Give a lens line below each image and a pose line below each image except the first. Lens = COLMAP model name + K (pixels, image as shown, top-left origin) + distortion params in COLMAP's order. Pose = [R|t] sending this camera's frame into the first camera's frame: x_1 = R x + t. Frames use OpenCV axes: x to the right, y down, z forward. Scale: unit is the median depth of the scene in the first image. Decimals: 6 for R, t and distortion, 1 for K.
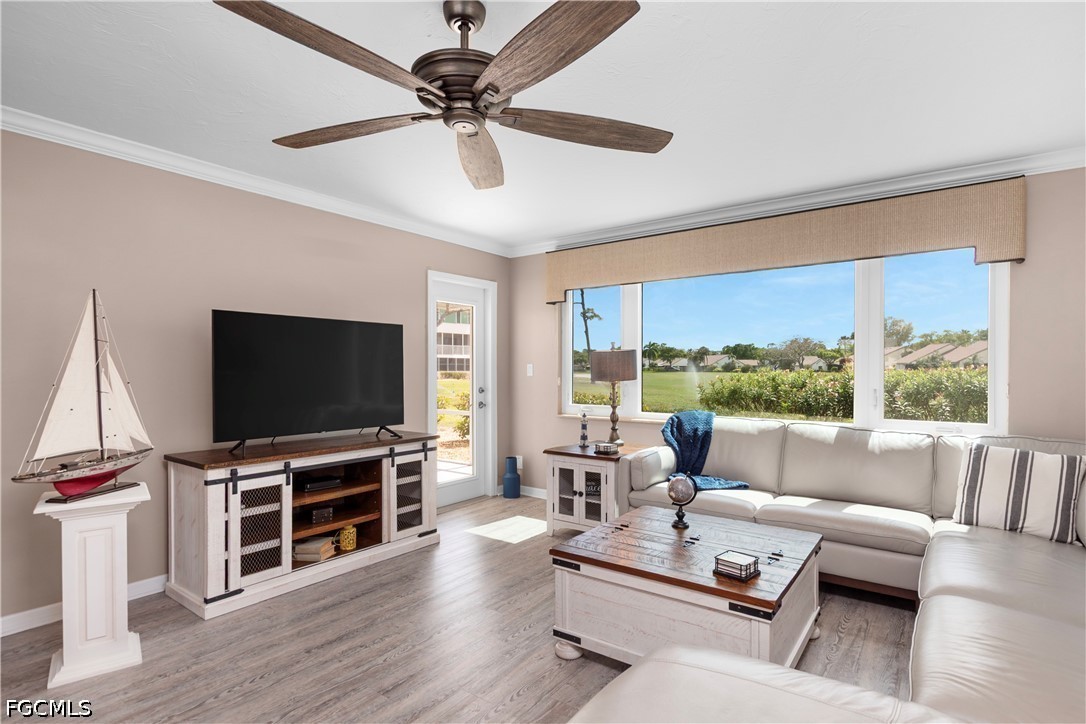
lens RADIAL K [[536.7, 0, 556.4], [0, 536.7, 378.2], [0, 0, 1]] dist [-0.005576, 0.000957]
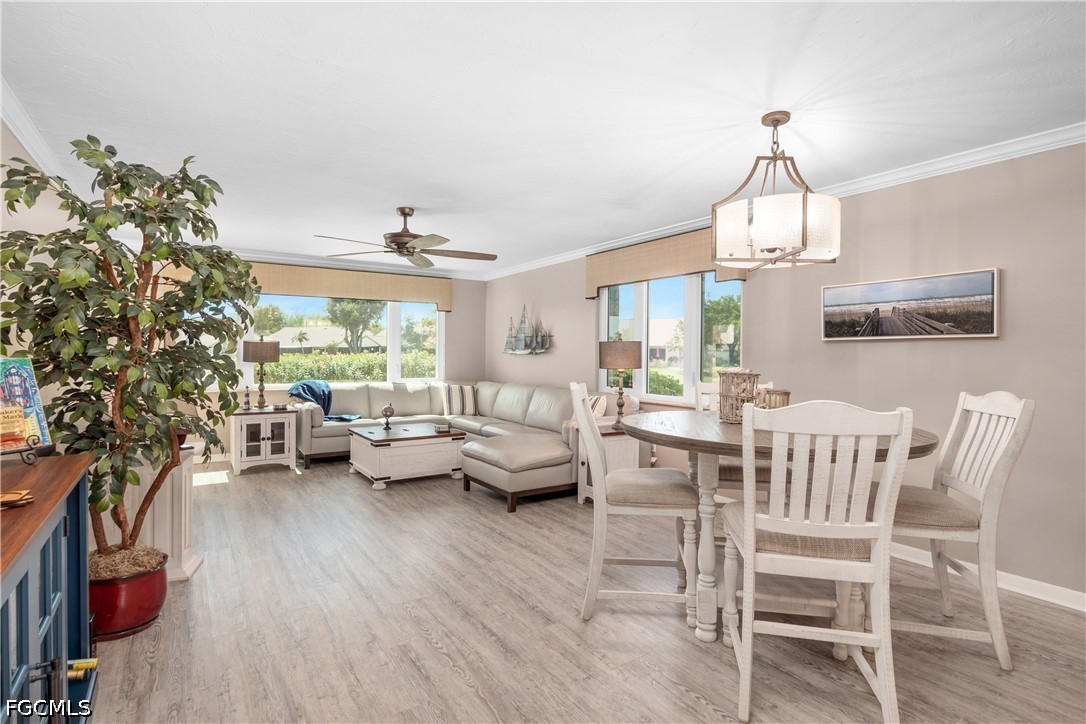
lens RADIAL K [[536.7, 0, 531.1], [0, 536.7, 361.7], [0, 0, 1]] dist [-0.005576, 0.000957]
pose [[0.353041, -0.009479, 0.935560, -1.072241], [0.008789, 0.999938, 0.006815, 0.000431], [-0.935567, 0.005817, 0.353102, -0.194955]]
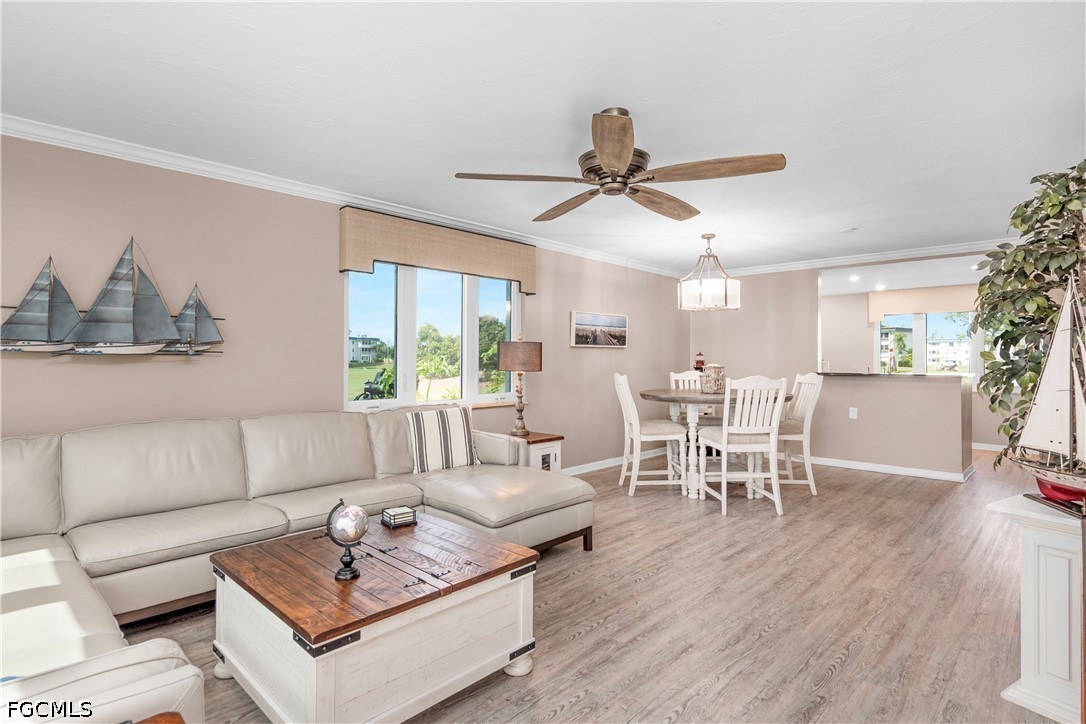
lens RADIAL K [[536.7, 0, 553.0], [0, 536.7, 359.0], [0, 0, 1]] dist [-0.005576, 0.000957]
pose [[-0.991190, -0.009107, 0.132133, -0.098762], [-0.005938, 0.999686, 0.024357, -0.028189], [-0.132313, 0.023358, -0.990933, 1.157584]]
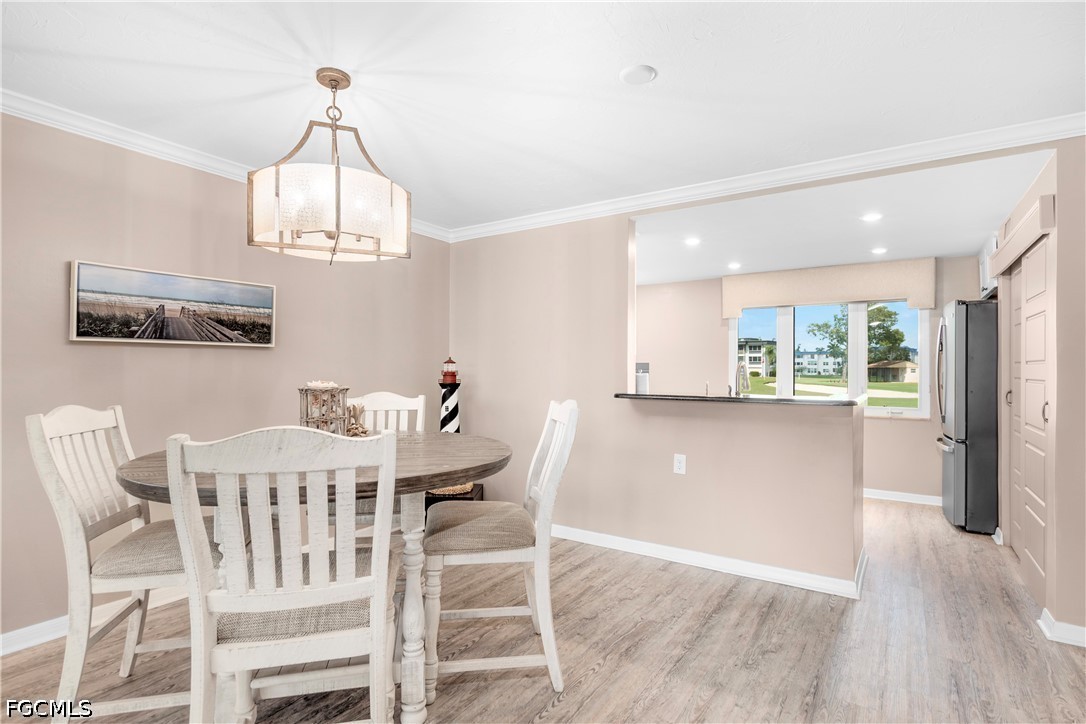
lens RADIAL K [[536.7, 0, 564.3], [0, 536.7, 372.0], [0, 0, 1]] dist [-0.005576, 0.000957]
pose [[-0.997215, -0.007604, -0.074189, -0.511667], [-0.009575, 0.999609, 0.026253, -0.011759], [0.073961, 0.026890, -0.996899, 0.353272]]
